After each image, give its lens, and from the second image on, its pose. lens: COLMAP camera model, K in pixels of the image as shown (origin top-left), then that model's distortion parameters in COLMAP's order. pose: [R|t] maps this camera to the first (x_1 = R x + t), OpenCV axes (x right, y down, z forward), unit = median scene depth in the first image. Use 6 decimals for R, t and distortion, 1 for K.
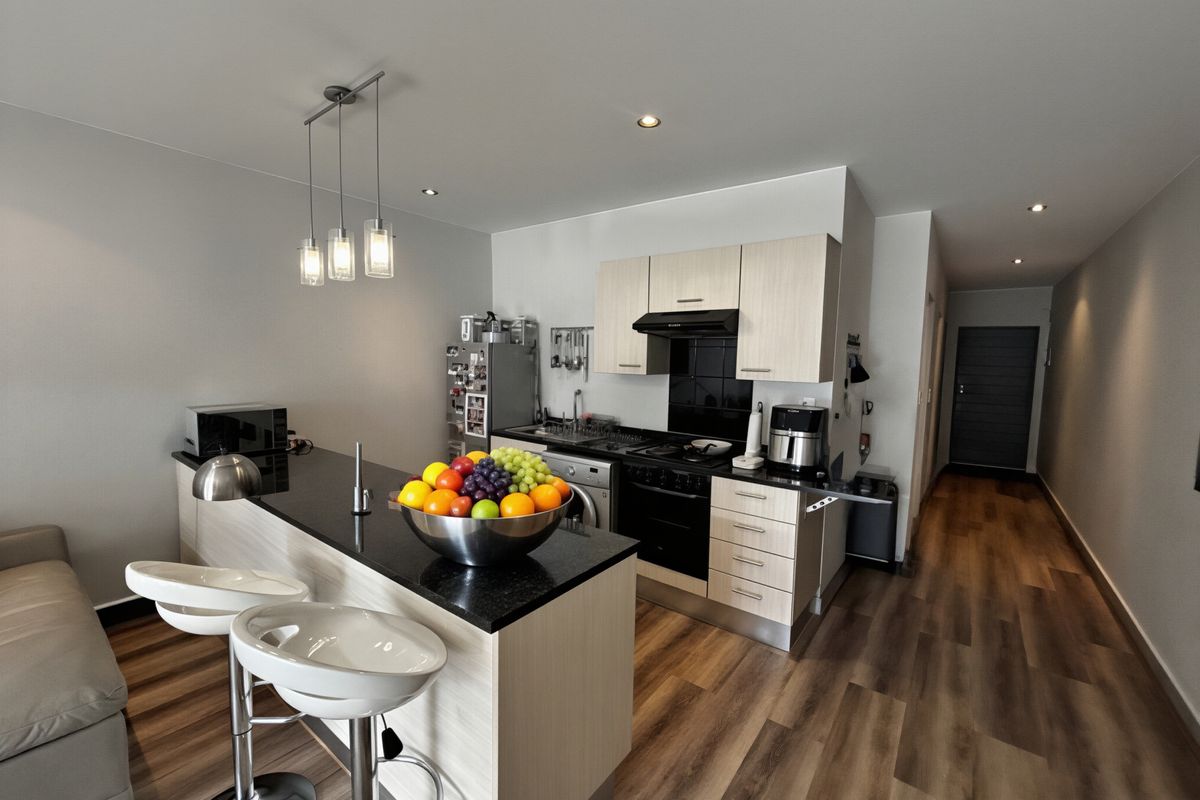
lens RADIAL K [[484.2, 0, 600.0], [0, 484.2, 400.0], [0, 0, 1]] dist [0.002673, 0.000159]
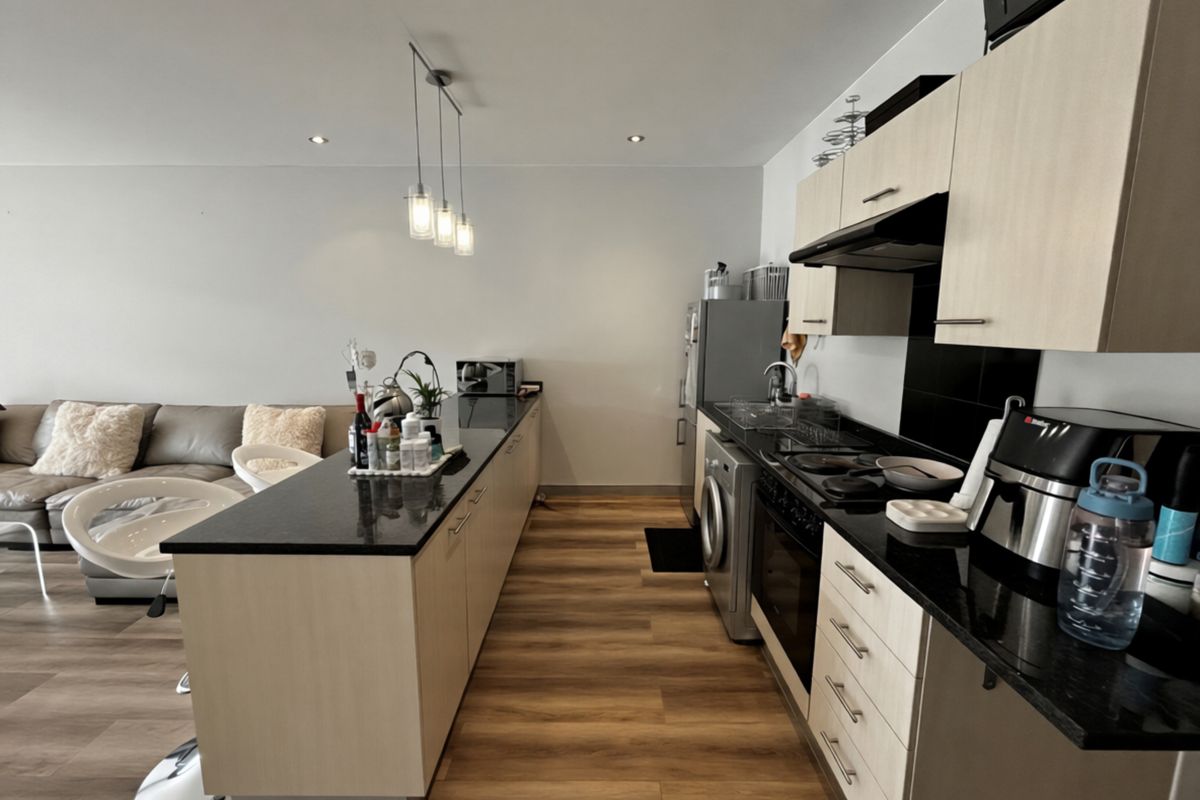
lens RADIAL K [[484.2, 0, 600.0], [0, 484.2, 400.0], [0, 0, 1]] dist [0.002673, 0.000159]
pose [[0.602050, 0.108079, -0.791110, 0.473397], [-0.059300, 0.994113, 0.090684, -0.010187], [0.796253, -0.007684, 0.604914, 0.442990]]
